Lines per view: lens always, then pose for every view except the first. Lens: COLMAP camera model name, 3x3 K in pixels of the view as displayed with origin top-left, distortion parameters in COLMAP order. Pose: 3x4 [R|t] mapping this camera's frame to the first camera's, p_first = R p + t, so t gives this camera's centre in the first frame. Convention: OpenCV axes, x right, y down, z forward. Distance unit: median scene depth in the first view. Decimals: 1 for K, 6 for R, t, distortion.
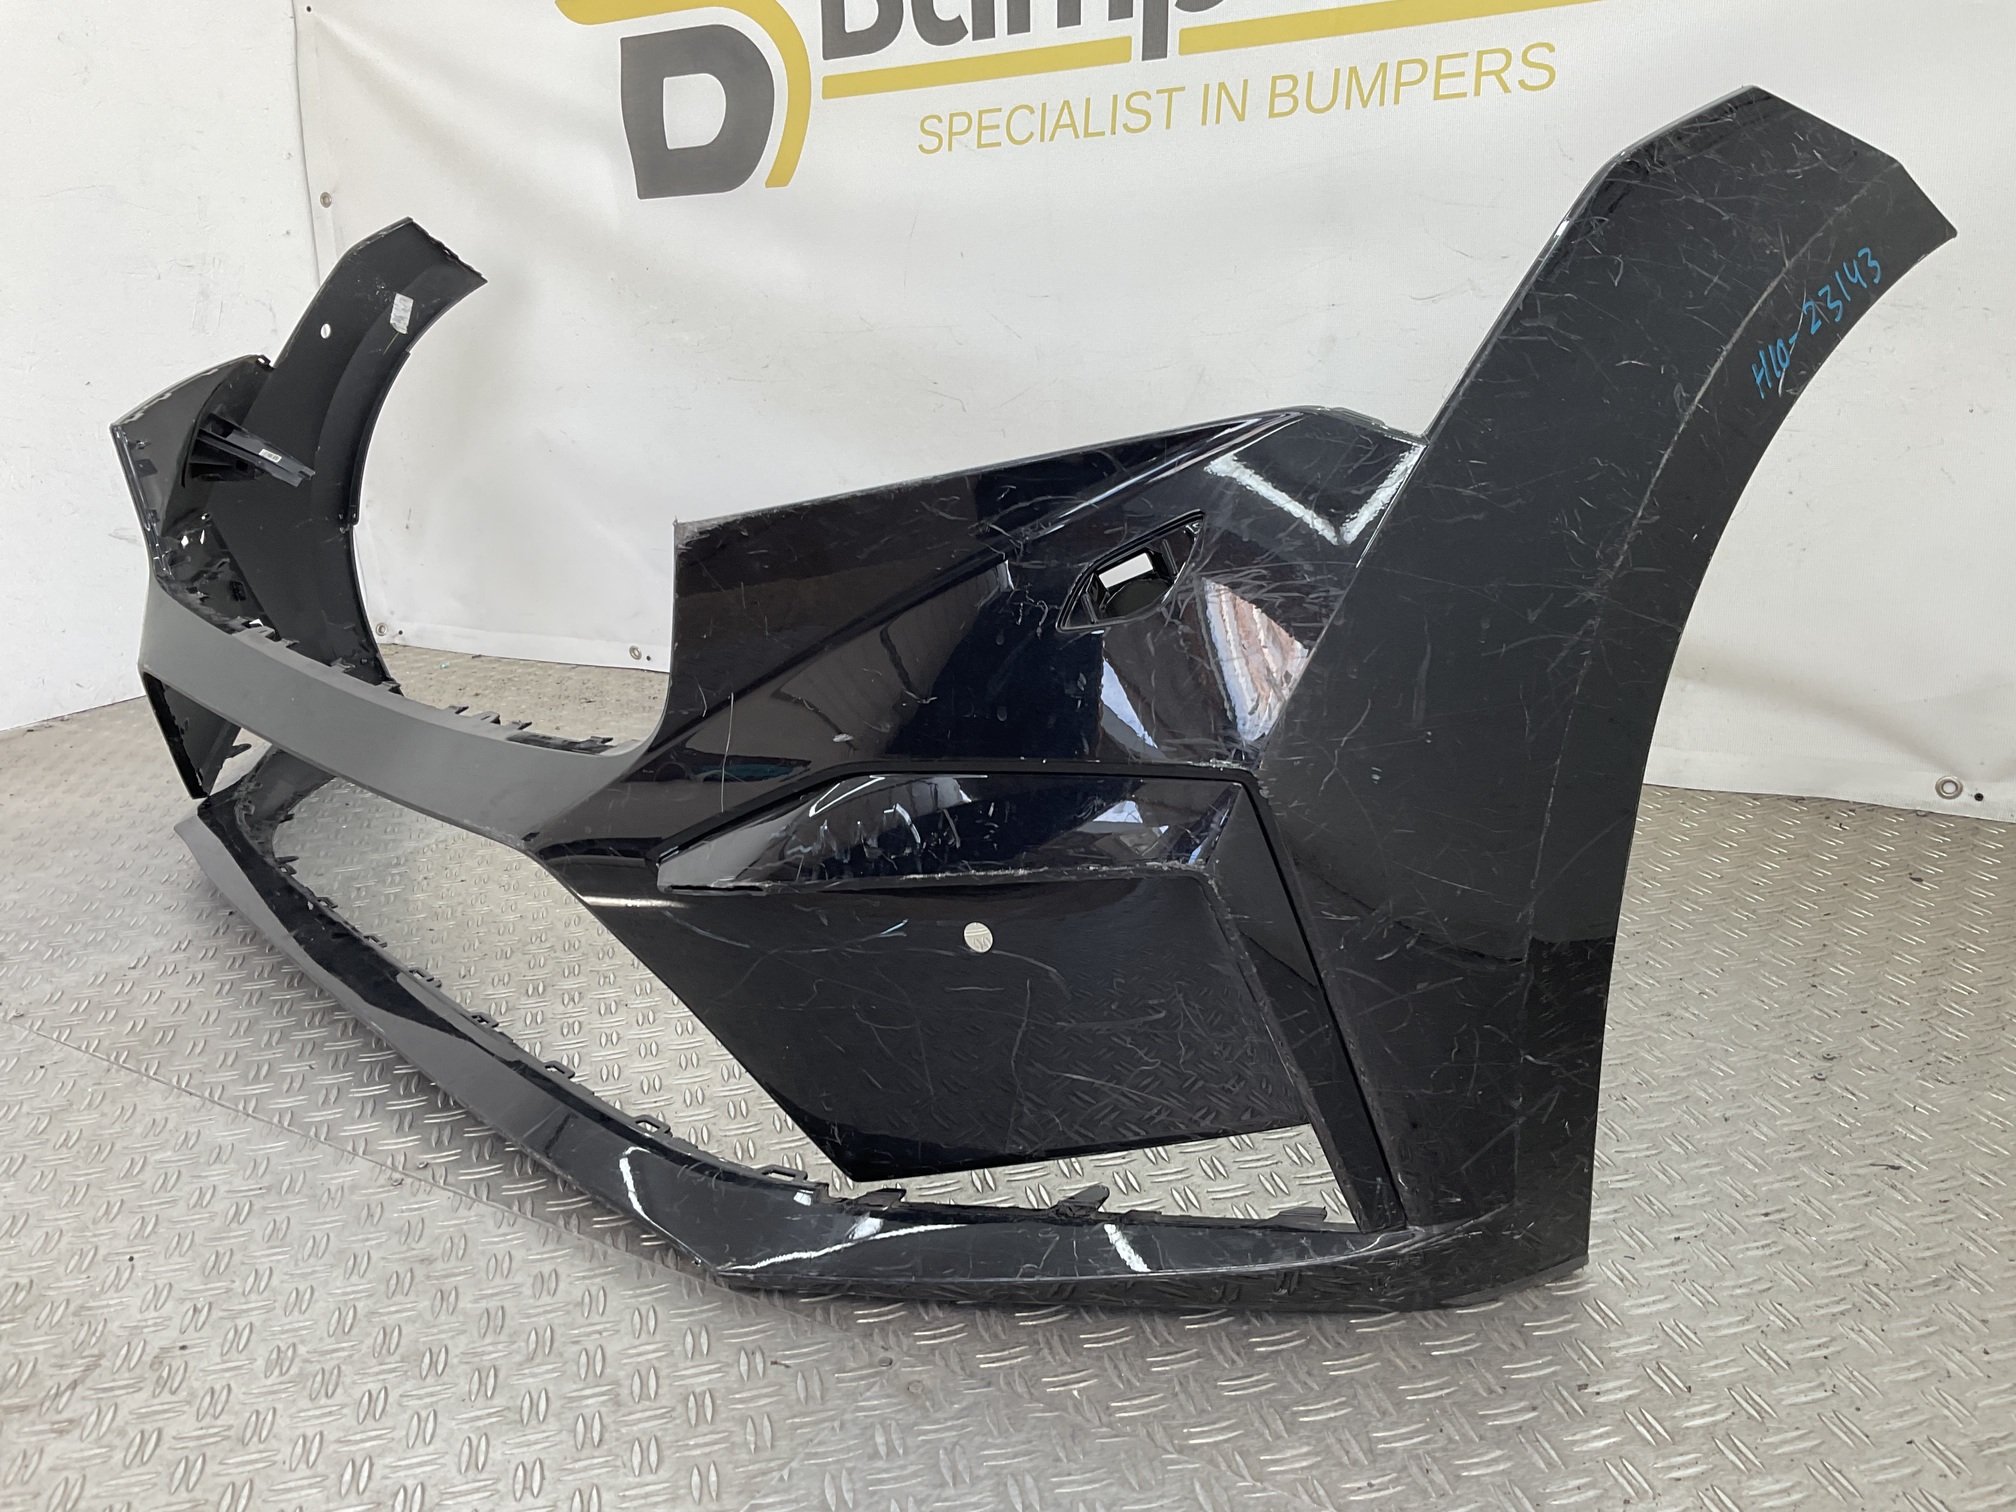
lens RADIAL K [[1657.8, 0, 1008.0], [0, 1657.8, 756.0], [0, 0, 1]] dist [0.134141, -0.285584]
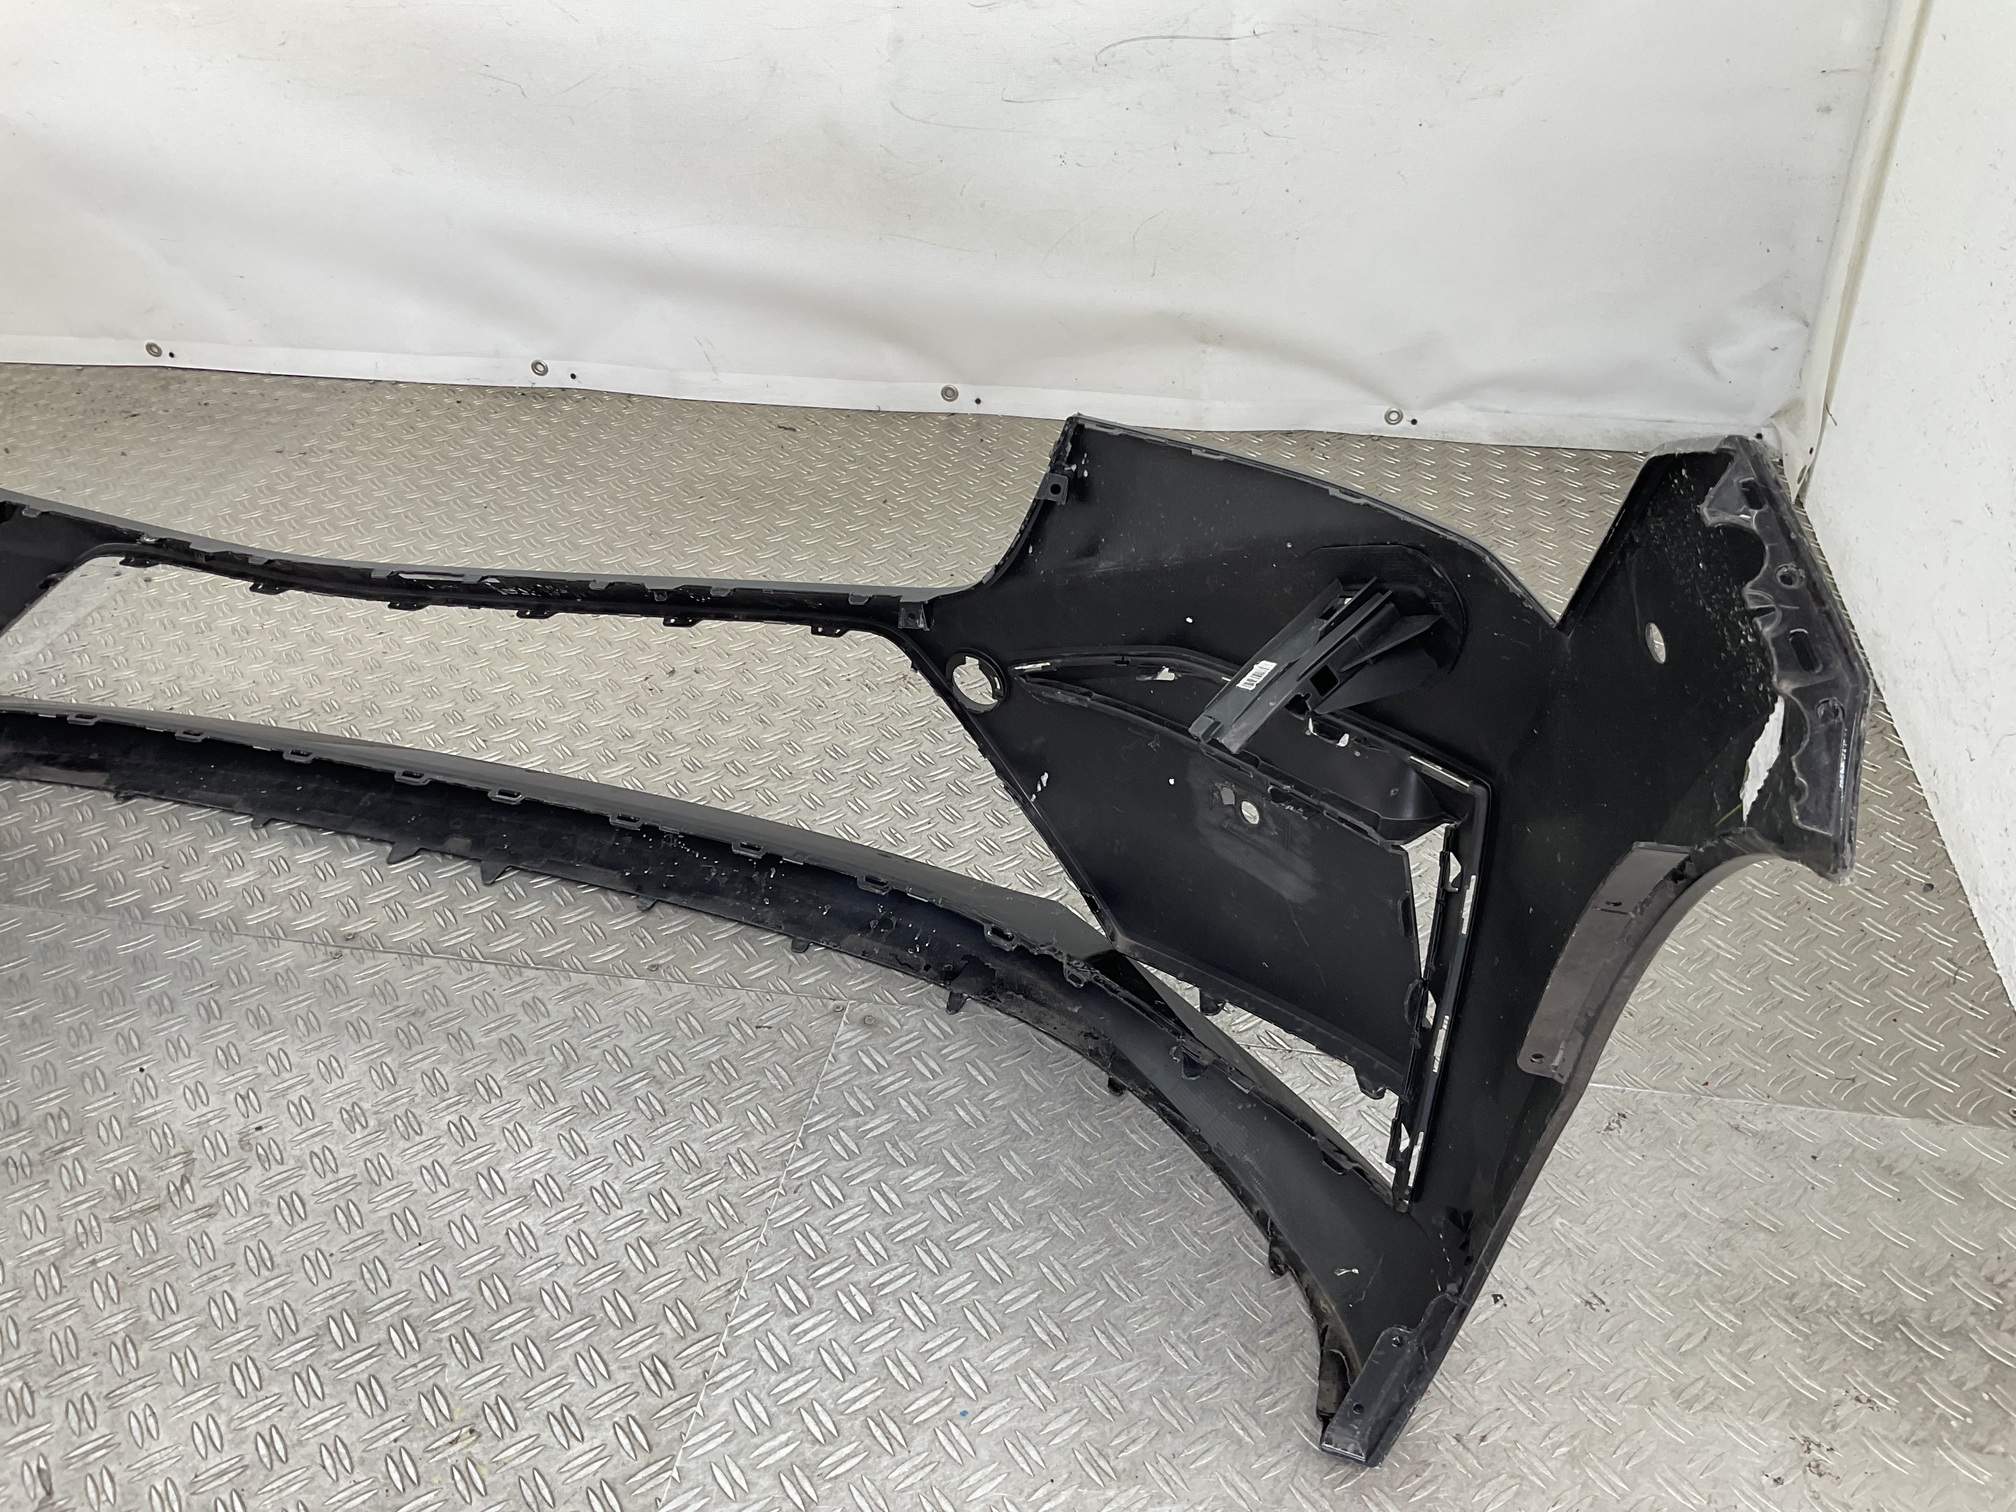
lens RADIAL K [[1663.0, 0, 1010.0], [0, 1663.0, 747.0], [0, 0, 1]] dist [0.154314, -0.347589]
pose [[0.924869, -0.171490, 0.339423, -0.197414], [0.071863, 0.955282, 0.286833, -0.122824], [-0.373433, -0.240891, 0.895834, -0.127190]]
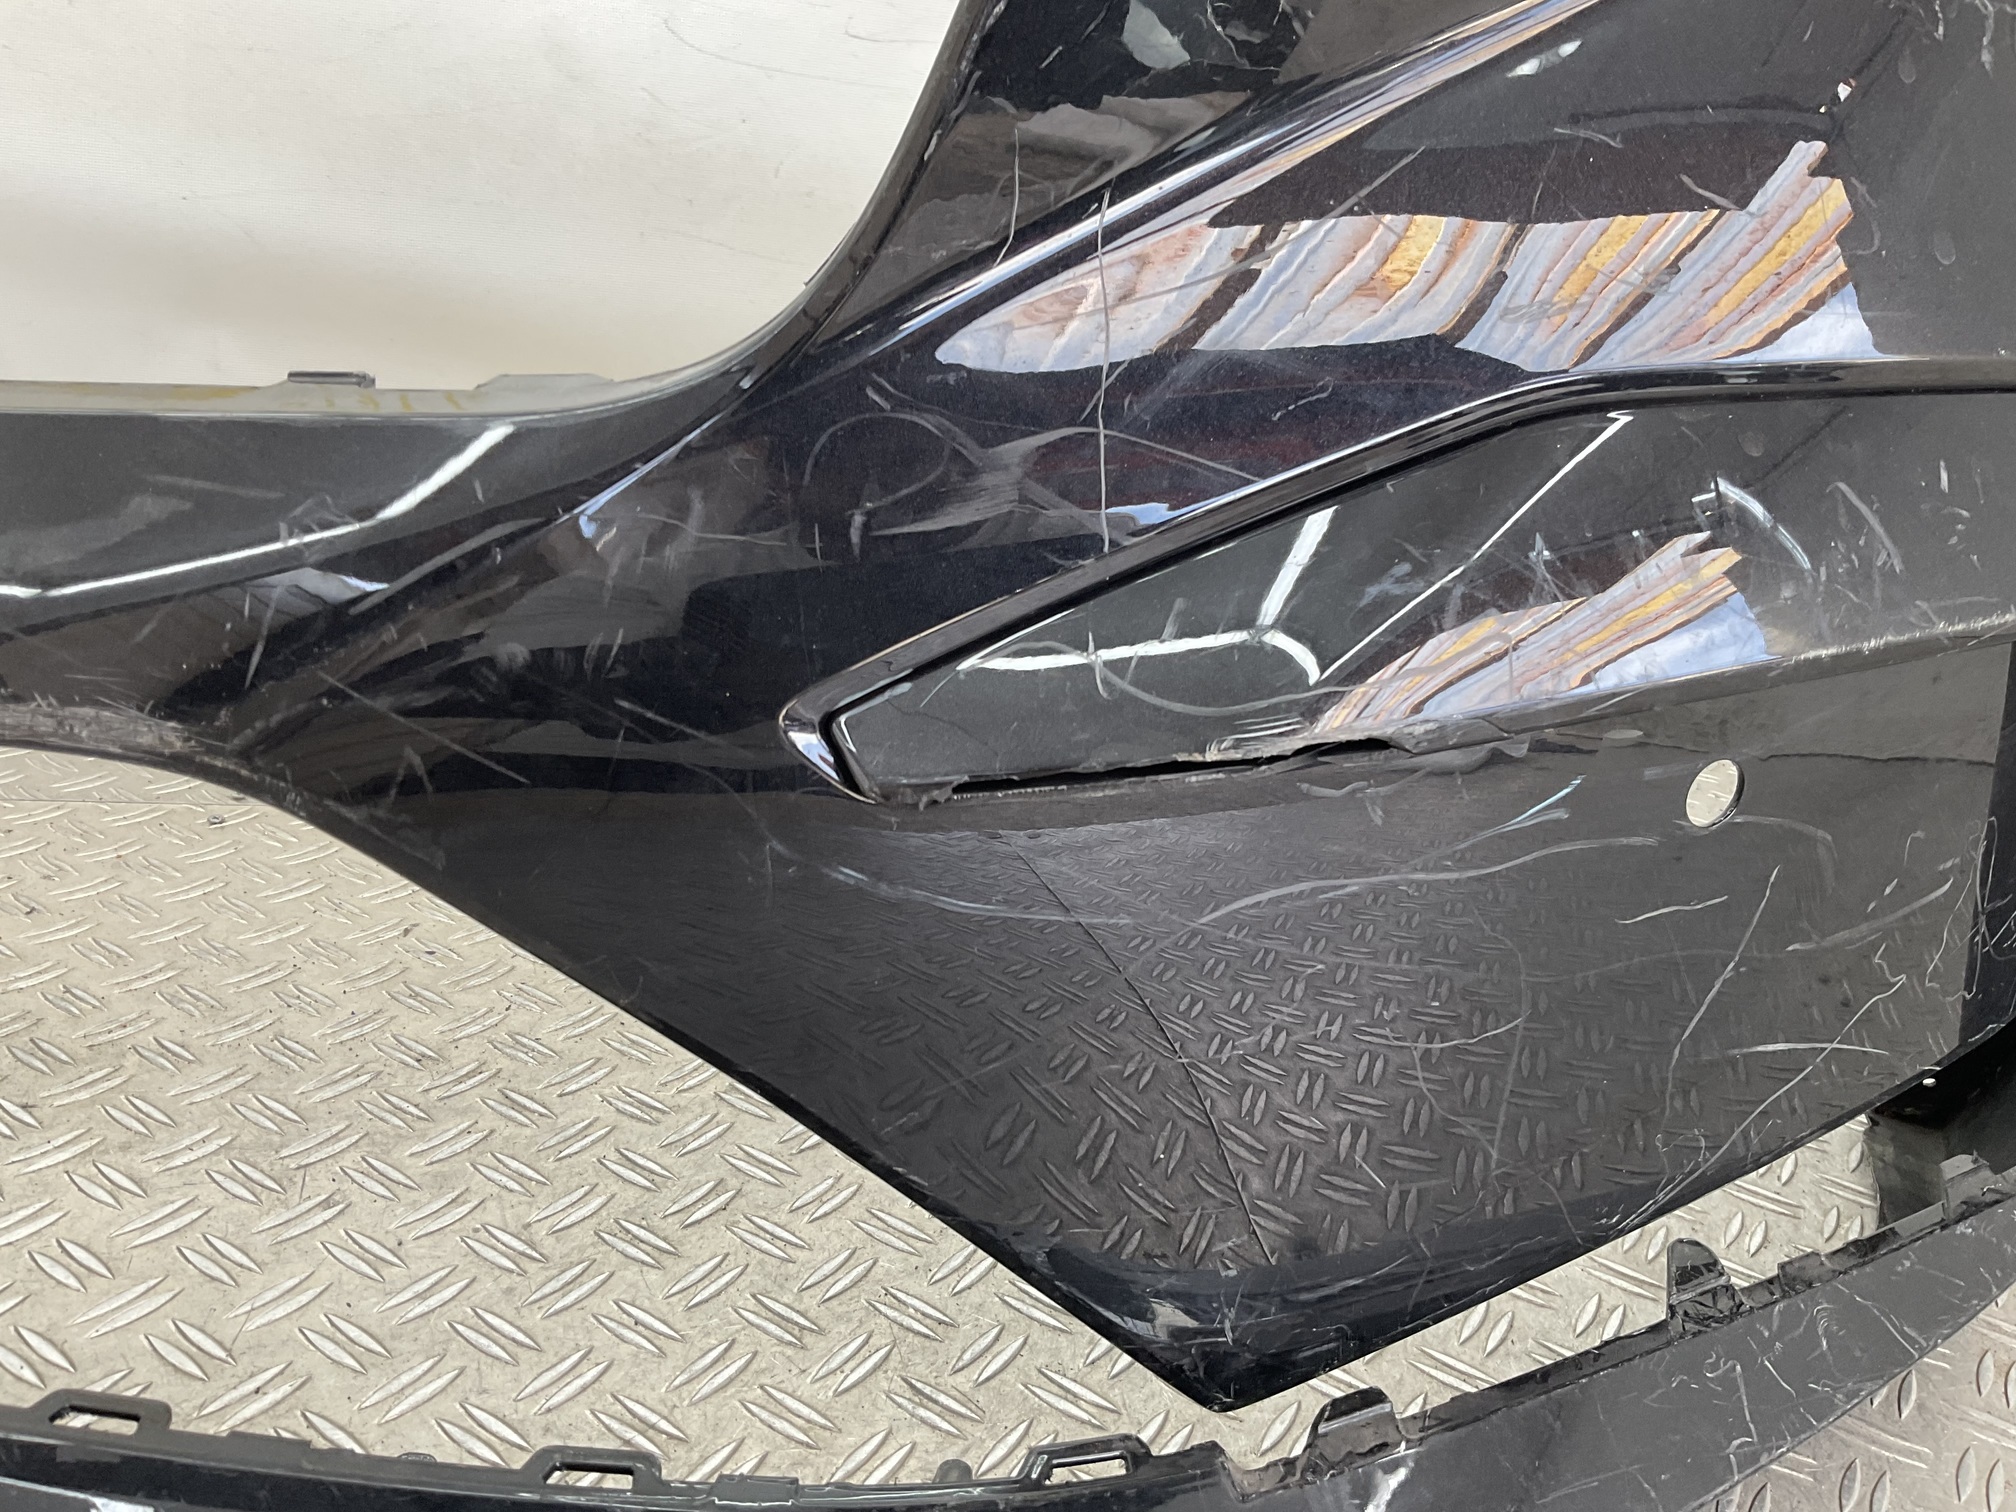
lens RADIAL K [[1676.4, 0, 1008.0], [0, 1676.4, 756.0], [0, 0, 1]] dist [0.050314, -0.096923]
pose [[0.706760, -0.118892, 0.697391, -0.237453], [0.059020, 0.992250, 0.109348, 0.020623], [-0.704987, -0.036122, 0.708300, 0.423555]]
